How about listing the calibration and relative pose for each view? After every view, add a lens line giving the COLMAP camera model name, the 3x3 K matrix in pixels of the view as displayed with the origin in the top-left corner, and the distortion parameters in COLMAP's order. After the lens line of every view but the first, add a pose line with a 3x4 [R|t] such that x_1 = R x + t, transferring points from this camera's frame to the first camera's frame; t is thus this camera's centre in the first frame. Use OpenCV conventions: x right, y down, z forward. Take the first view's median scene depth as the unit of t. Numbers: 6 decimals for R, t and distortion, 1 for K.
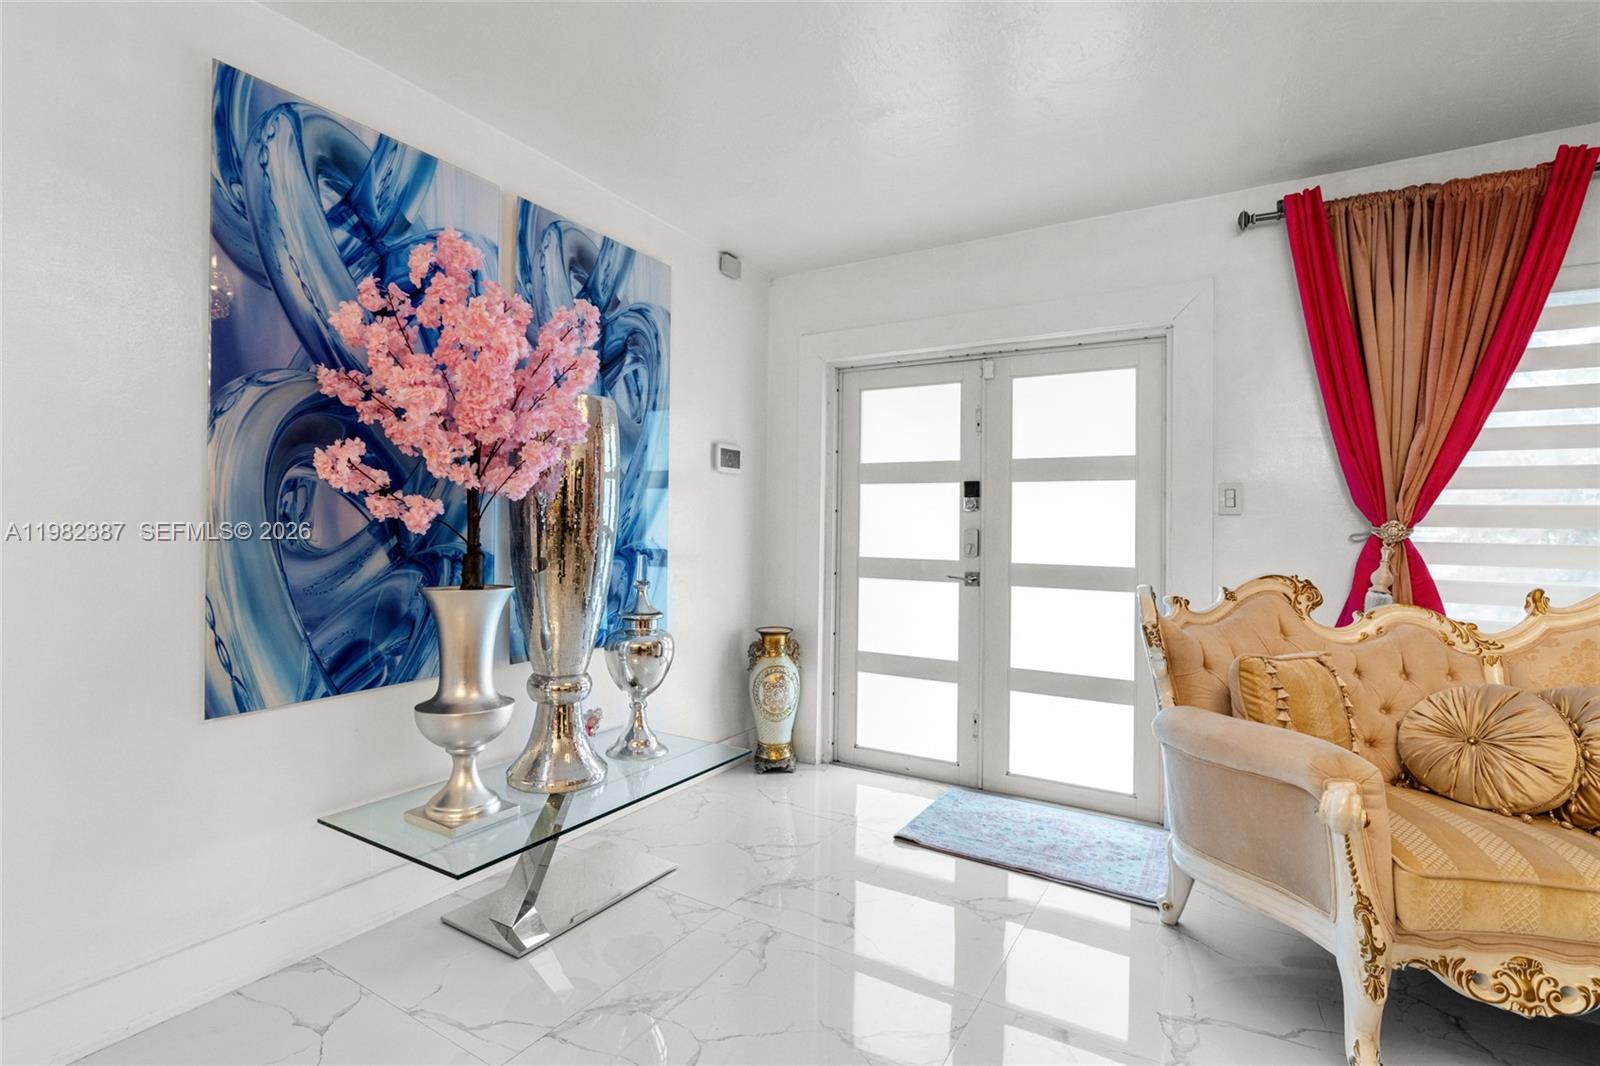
lens RADIAL K [[730.3, 0, 816.7], [0, 730.3, 505.0], [0, 0, 1]] dist [-0.001903, 0.000564]
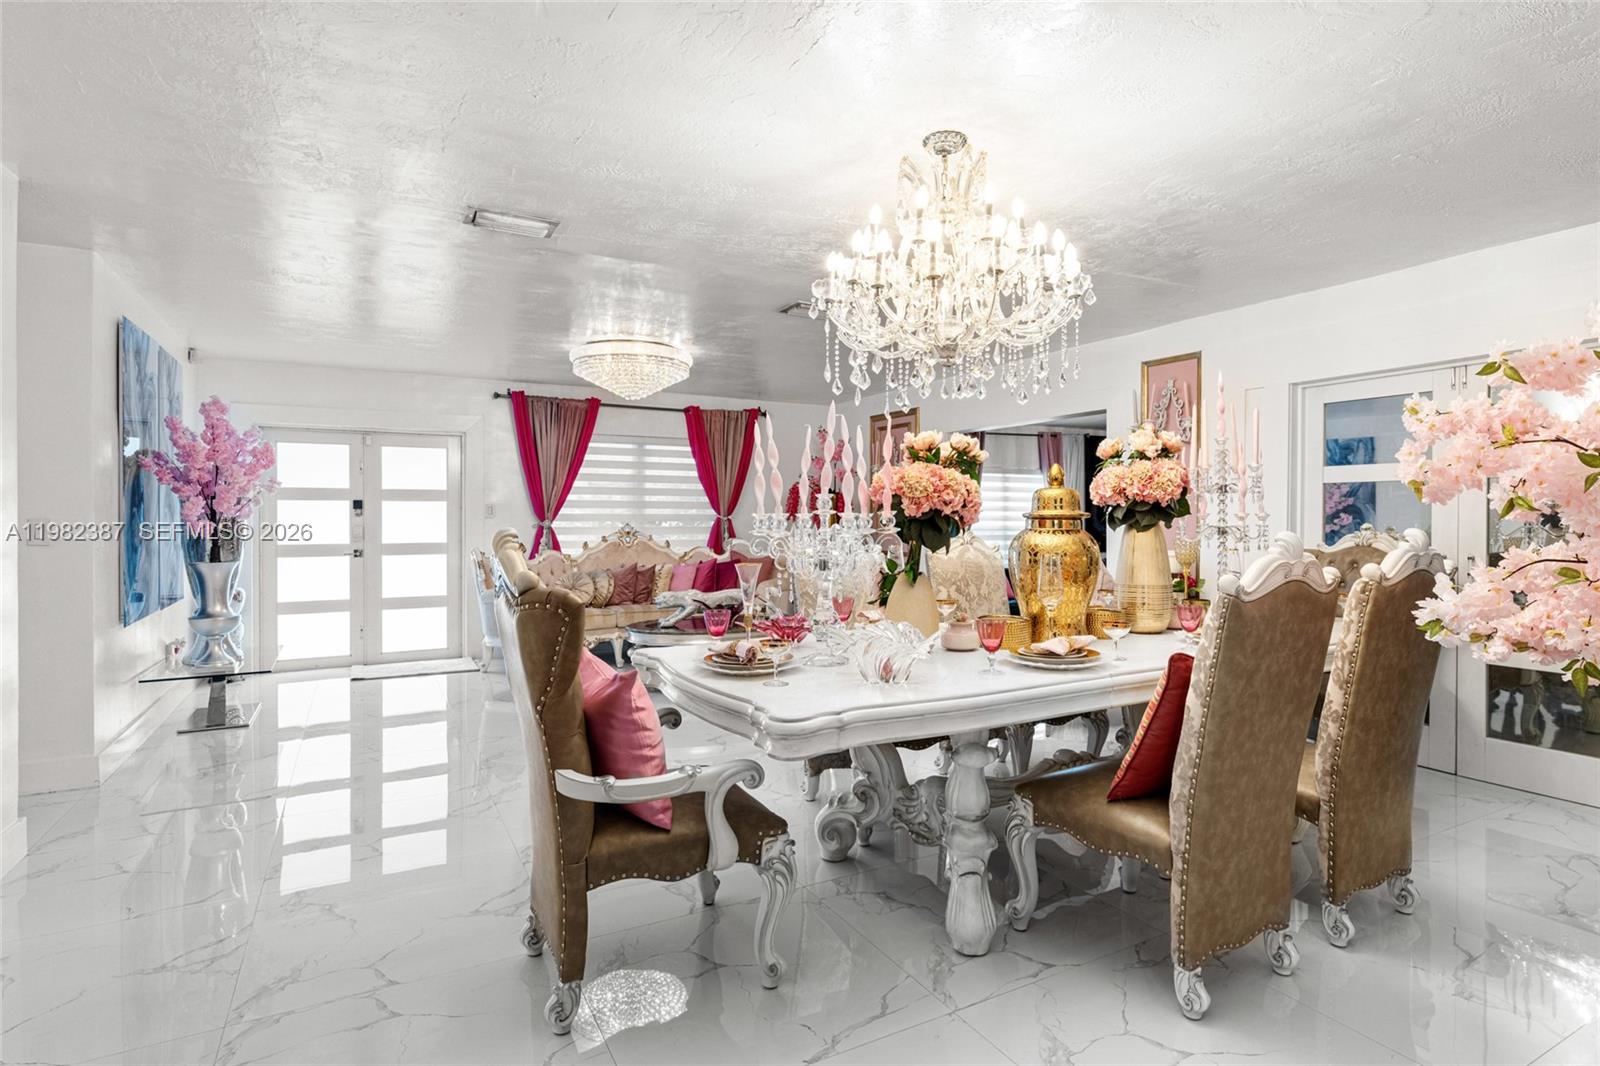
lens RADIAL K [[815.2, 0, 799.1], [0, 815.2, 520.1], [0, 0, 1]] dist [-0.001032, -0.000654]
pose [[0.517477, -0.018019, 0.855507, -1.198151], [-0.012004, 0.999527, 0.028313, -0.066705], [-0.855613, -0.024921, 0.517016, -1.246134]]
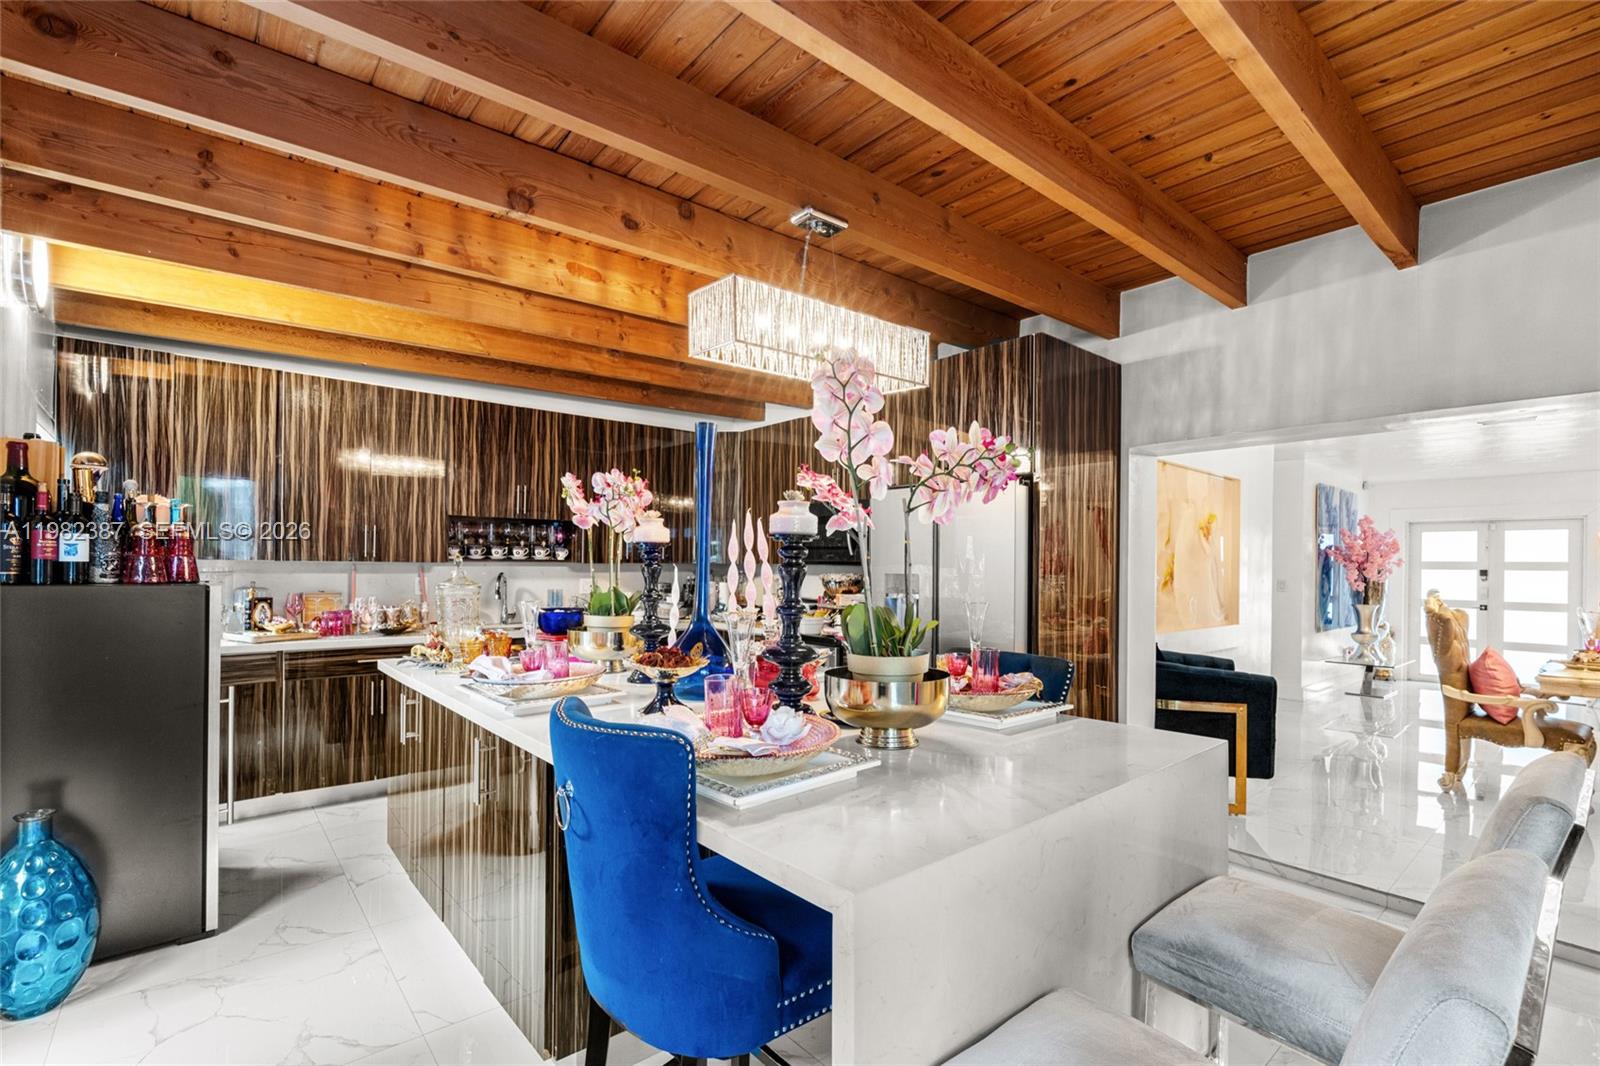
lens RADIAL K [[730.3, 0, 809.5], [0, 730.3, 563.5], [0, 0, 1]] dist [-0.001903, 0.000564]
pose [[0.948825, -0.001081, -0.315800, -1.536635], [0.004907, 0.999924, 0.011319, -0.118884], [0.315764, -0.012289, 0.948758, -2.730023]]
